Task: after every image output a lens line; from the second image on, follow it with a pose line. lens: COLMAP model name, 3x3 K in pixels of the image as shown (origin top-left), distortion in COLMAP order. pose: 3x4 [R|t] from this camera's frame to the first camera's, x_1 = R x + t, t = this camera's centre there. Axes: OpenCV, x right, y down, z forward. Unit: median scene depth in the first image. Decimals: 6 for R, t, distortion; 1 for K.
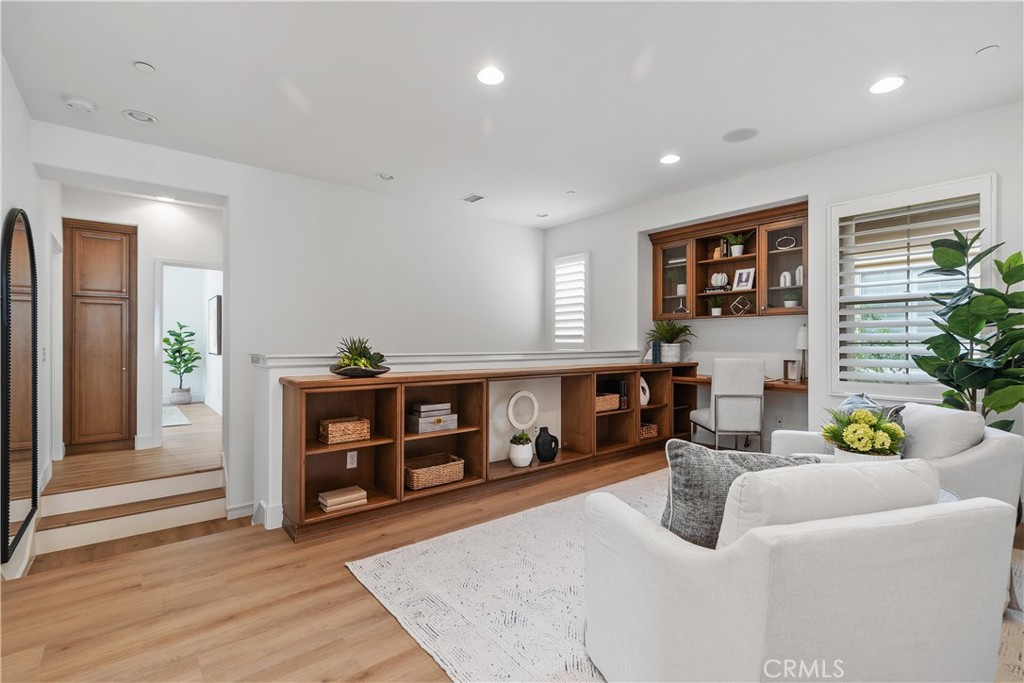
lens RADIAL K [[464.7, 0, 515.8], [0, 464.7, 342.0], [0, 0, 1]] dist [-0.000778, 0.000906]
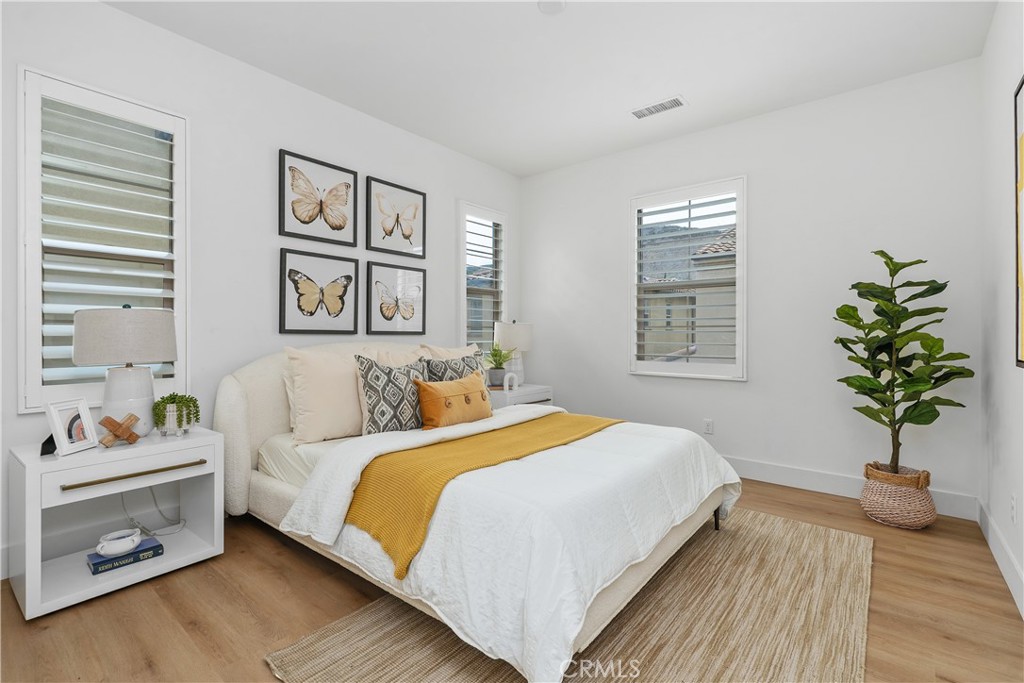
lens RADIAL K [[464.7, 0, 516.2], [0, 464.7, 336.9], [0, 0, 1]] dist [-0.000778, 0.000906]
pose [[0.205328, -0.001494, -0.978692, -0.475286], [0.004491, 0.999990, -0.000584, 0.012004], [0.978683, -0.004275, 0.205332, 0.696608]]
